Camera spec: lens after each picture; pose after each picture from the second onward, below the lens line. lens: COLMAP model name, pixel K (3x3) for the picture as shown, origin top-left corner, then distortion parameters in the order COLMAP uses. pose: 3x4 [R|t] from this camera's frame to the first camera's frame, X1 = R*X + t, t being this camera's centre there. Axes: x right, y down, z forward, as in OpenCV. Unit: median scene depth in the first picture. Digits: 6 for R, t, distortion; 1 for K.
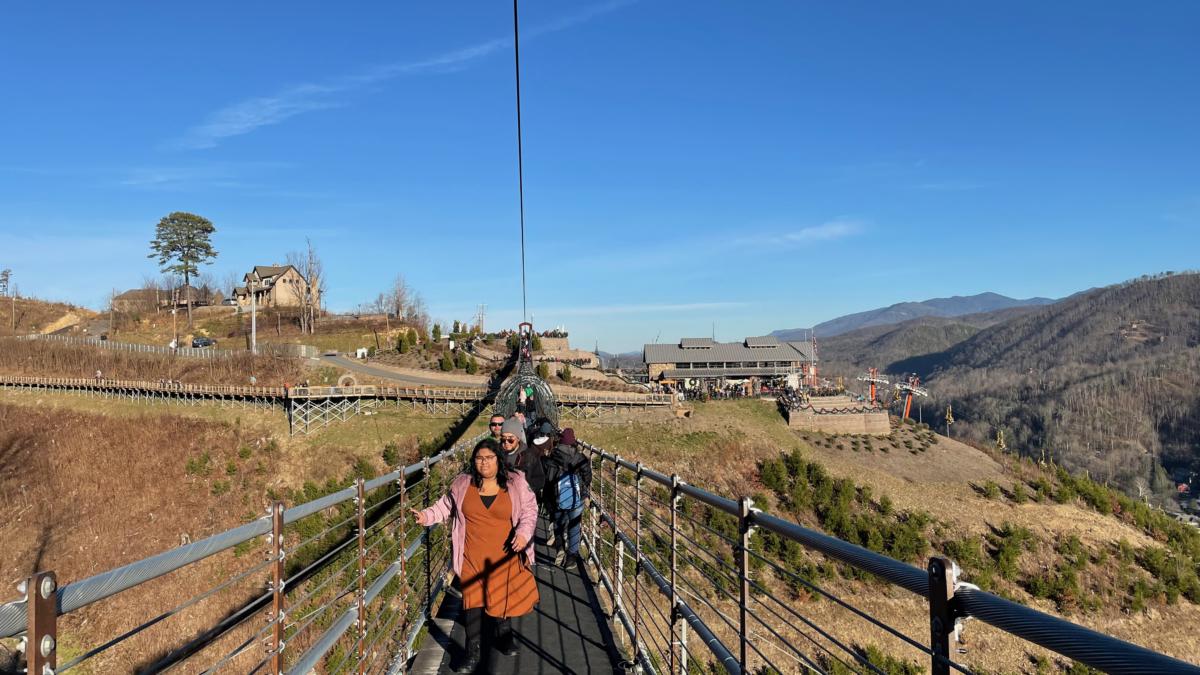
lens RADIAL K [[864.3, 0, 578.9], [0, 864.3, 337.1], [0, 0, 1]] dist [0.202335, -0.187596]
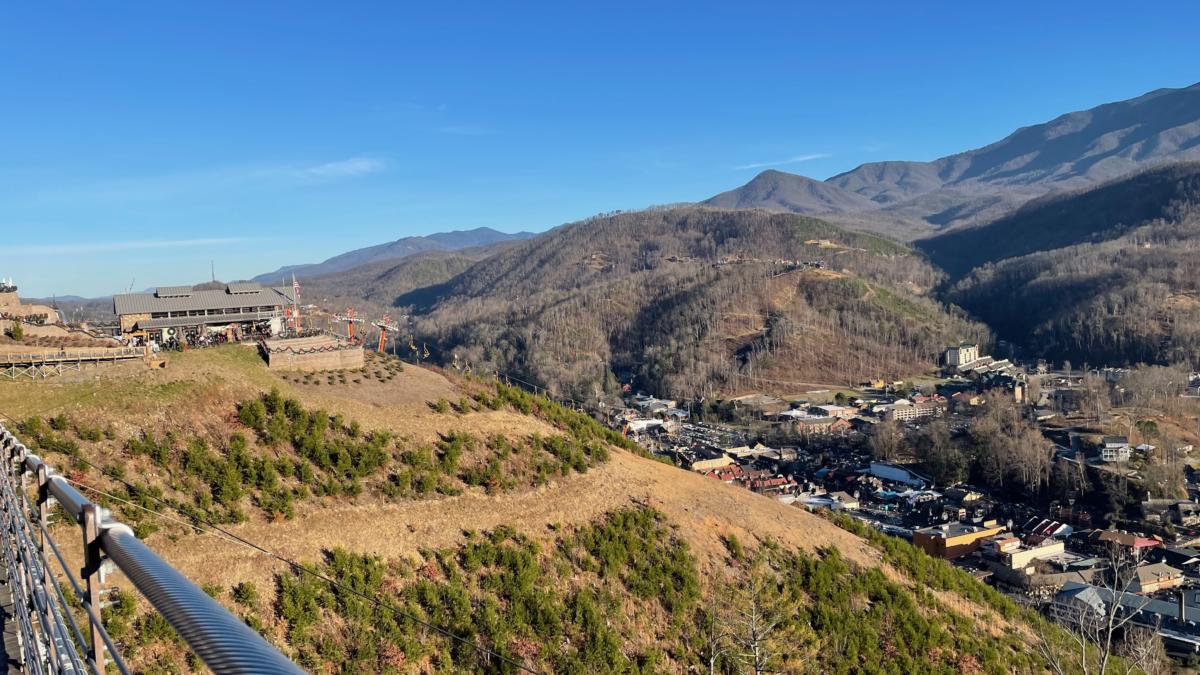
lens RADIAL K [[919.5, 0, 585.6], [0, 919.5, 321.7], [0, 0, 1]] dist [0.118524, -0.156649]
pose [[0.868418, -0.050994, 0.493204, 0.016231], [0.021703, 0.997653, 0.064937, -0.018995], [-0.495358, -0.045688, 0.867487, -0.167186]]
